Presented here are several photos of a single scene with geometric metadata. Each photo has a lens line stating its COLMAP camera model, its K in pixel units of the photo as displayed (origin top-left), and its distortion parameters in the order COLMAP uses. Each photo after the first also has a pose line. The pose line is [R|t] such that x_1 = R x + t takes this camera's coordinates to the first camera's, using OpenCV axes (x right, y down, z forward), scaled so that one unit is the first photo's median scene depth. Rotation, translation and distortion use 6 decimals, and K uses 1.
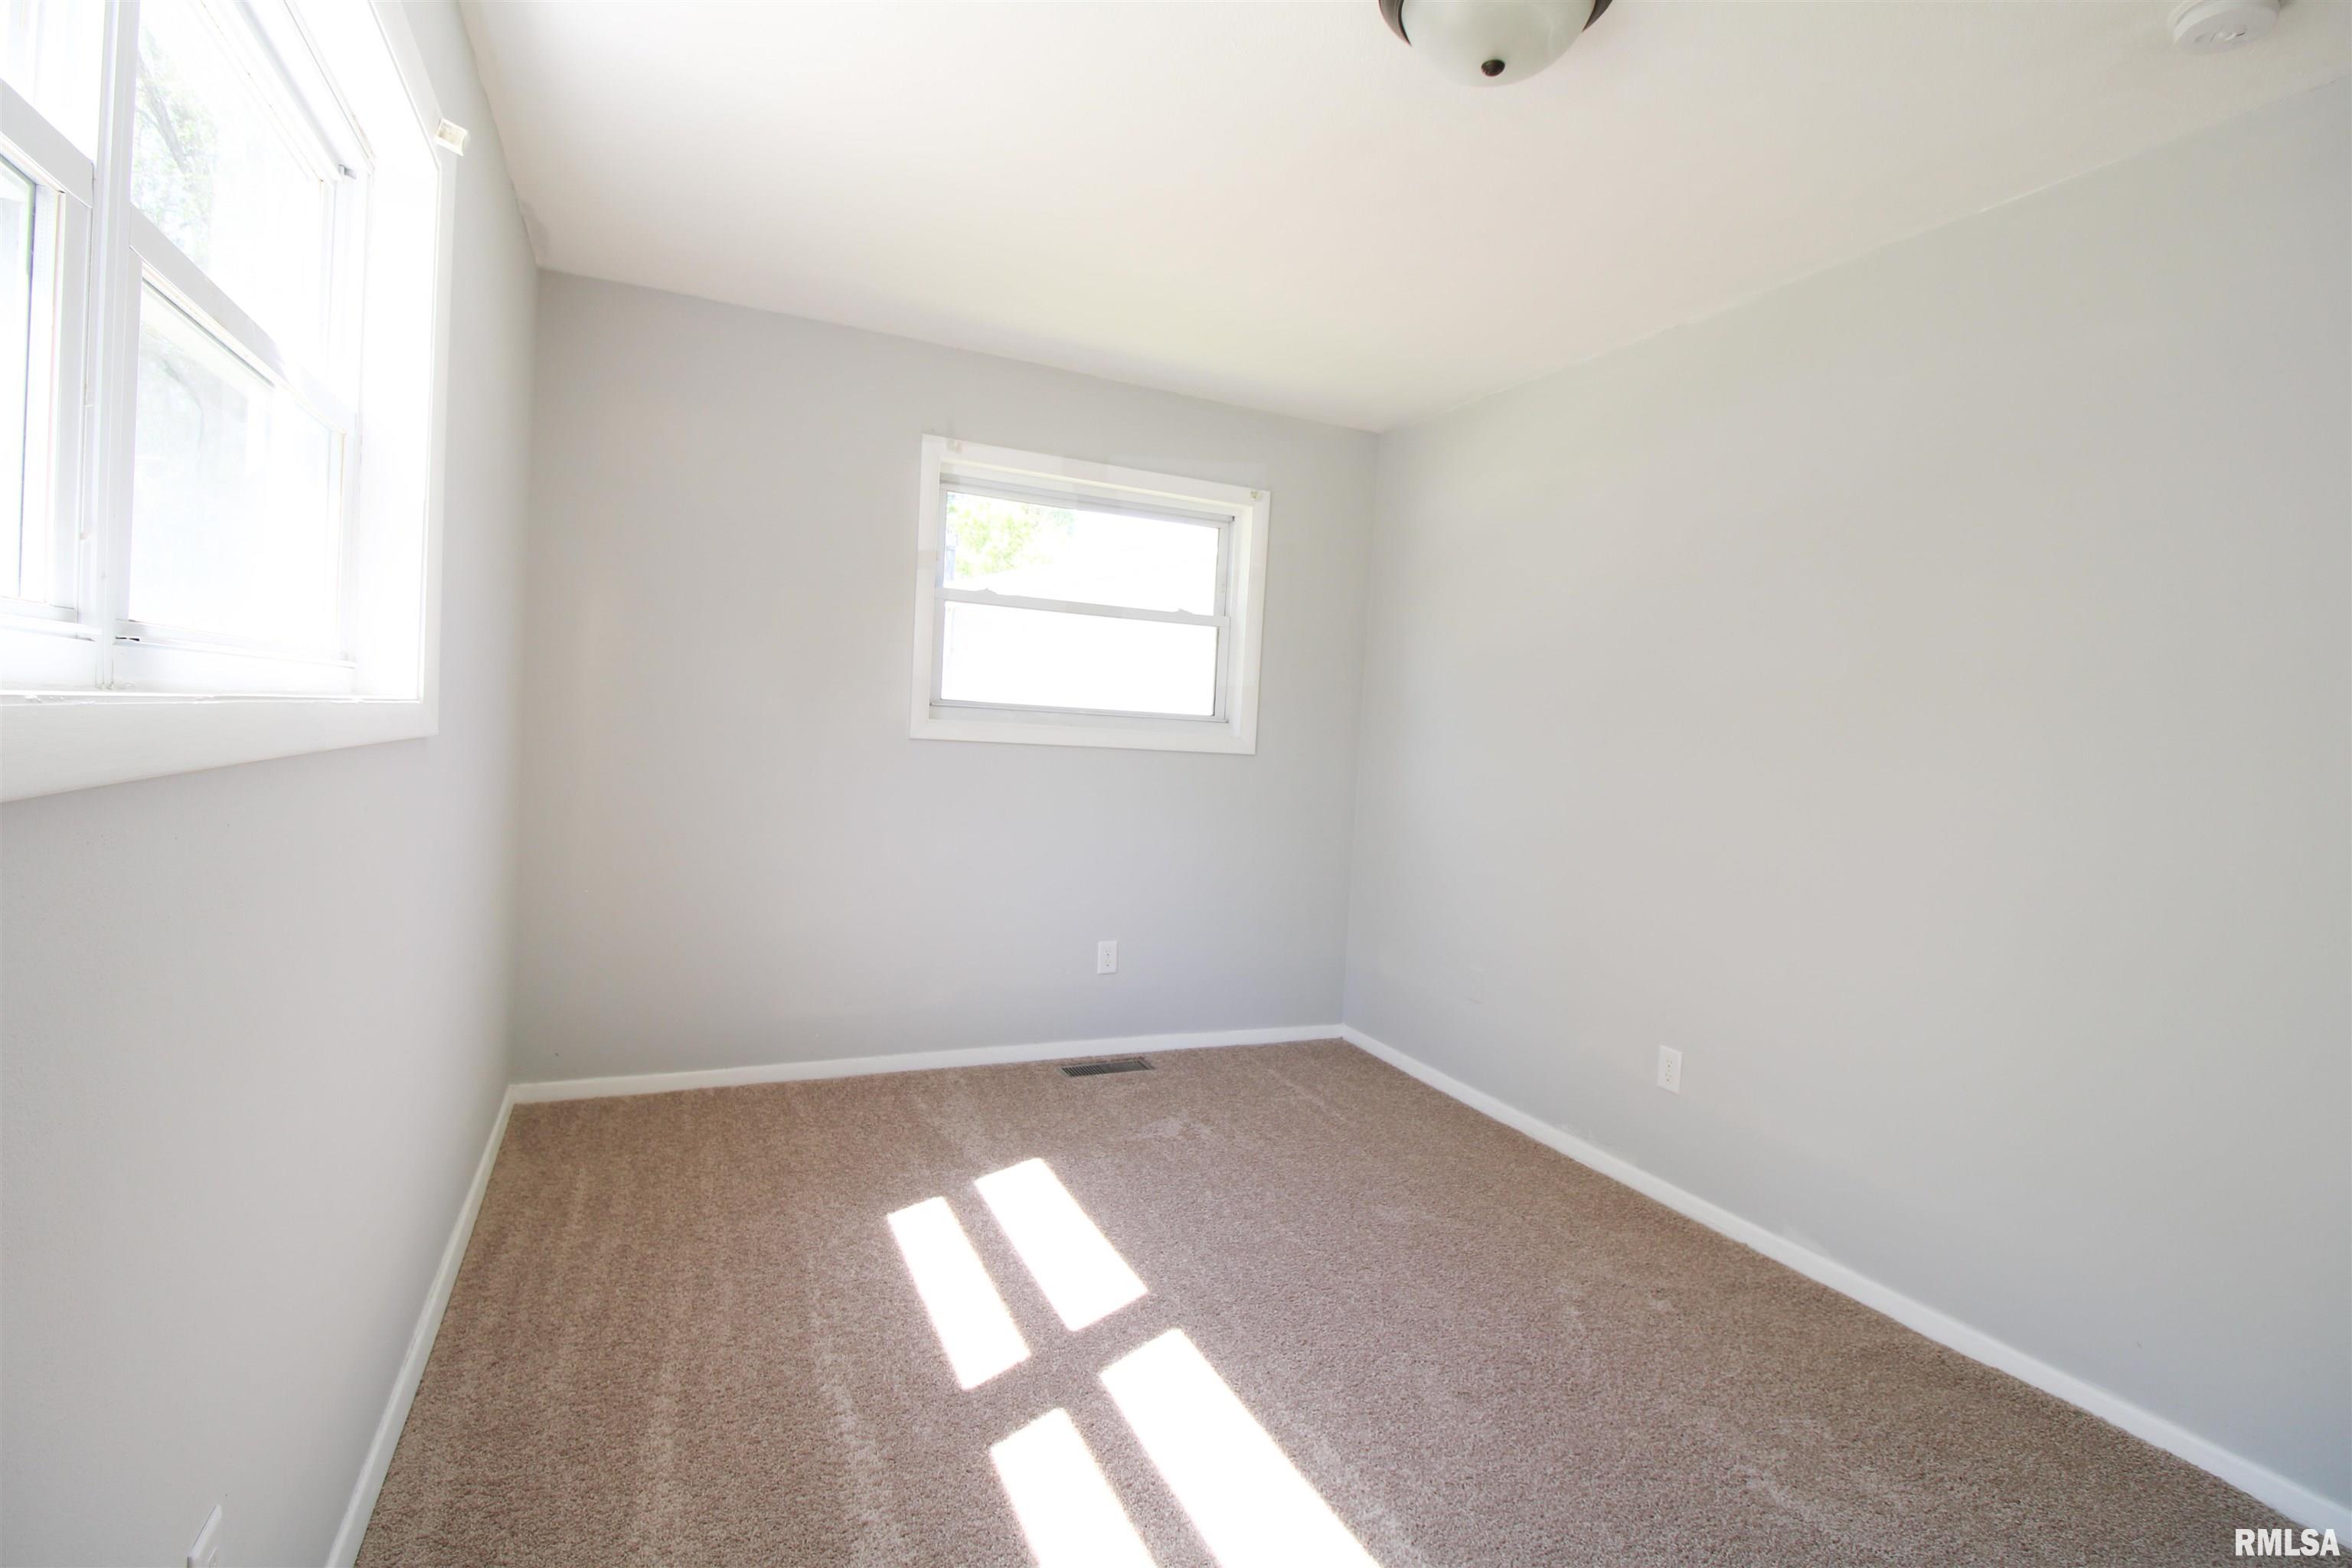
lens RADIAL K [[1085.2, 0, 1192.4], [0, 1085.2, 768.4], [0, 0, 1]] dist [0.004530, -0.018455]
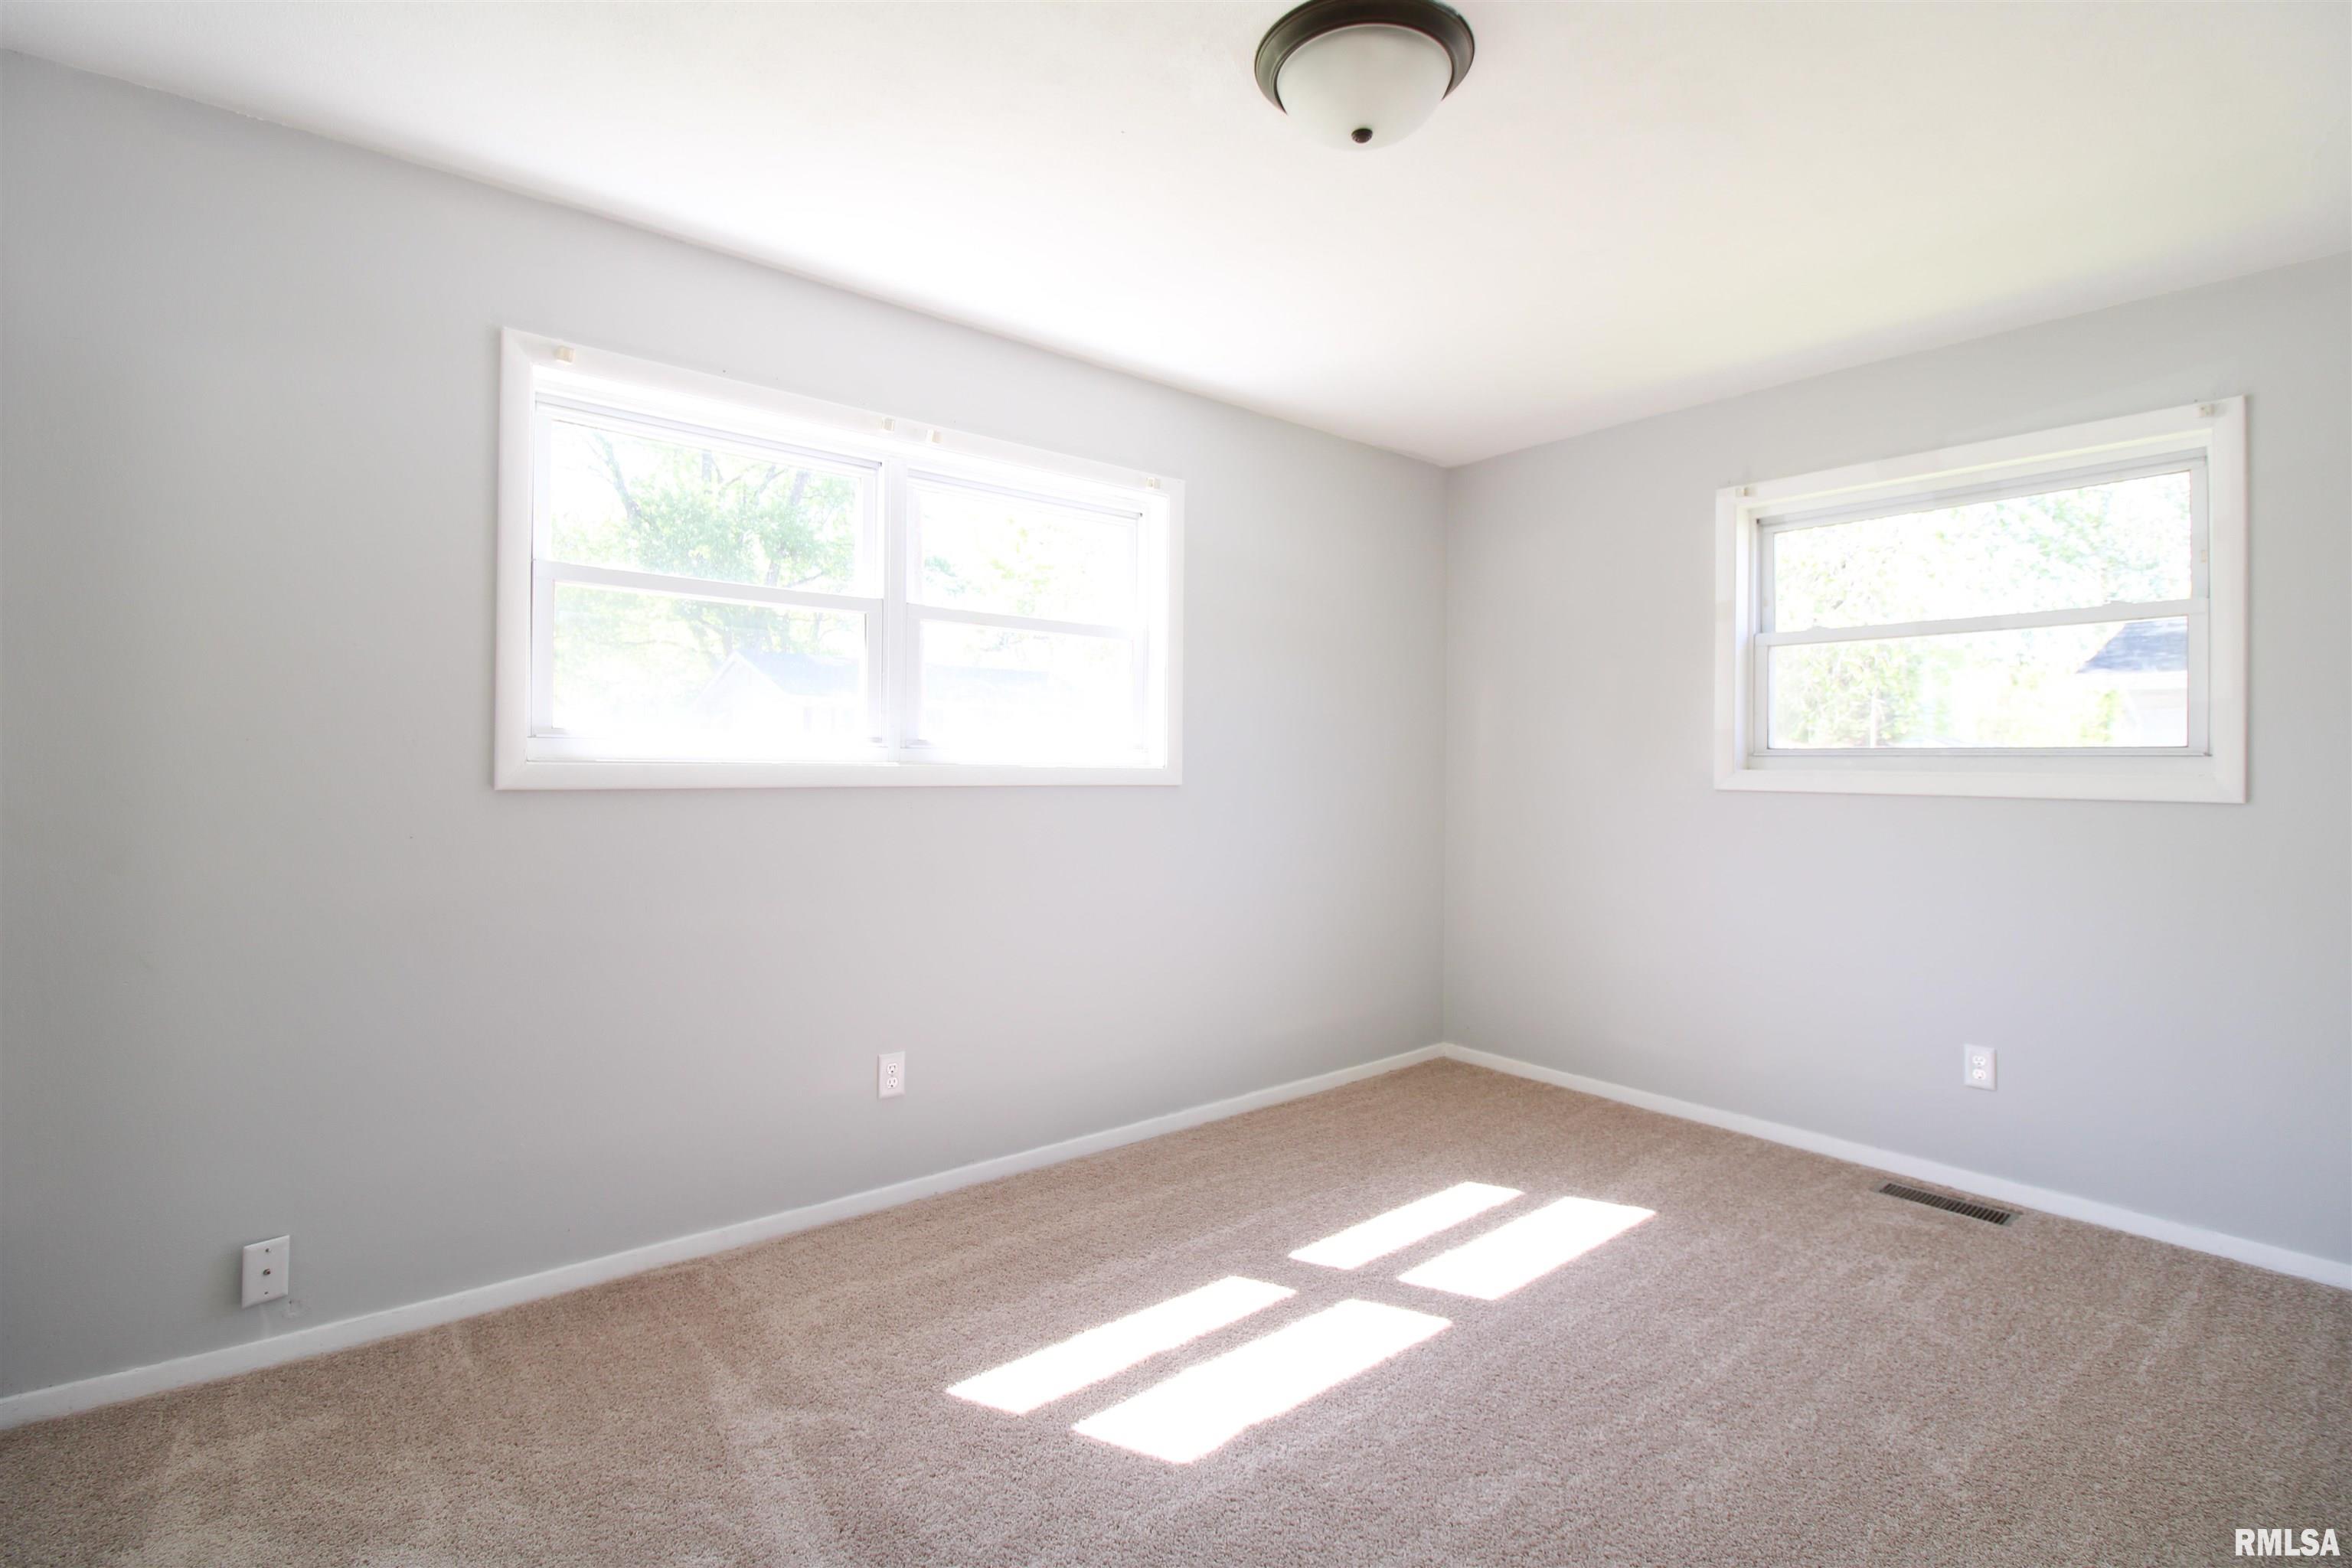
lens RADIAL K [[1085.2, 0, 1192.4], [0, 1085.2, 768.4], [0, 0, 1]] dist [0.004530, -0.018455]
pose [[0.248728, -0.048849, -0.967341, 0.853527], [-0.030448, 0.997839, -0.058218, 0.036967], [0.968095, 0.043934, 0.246704, 0.405815]]
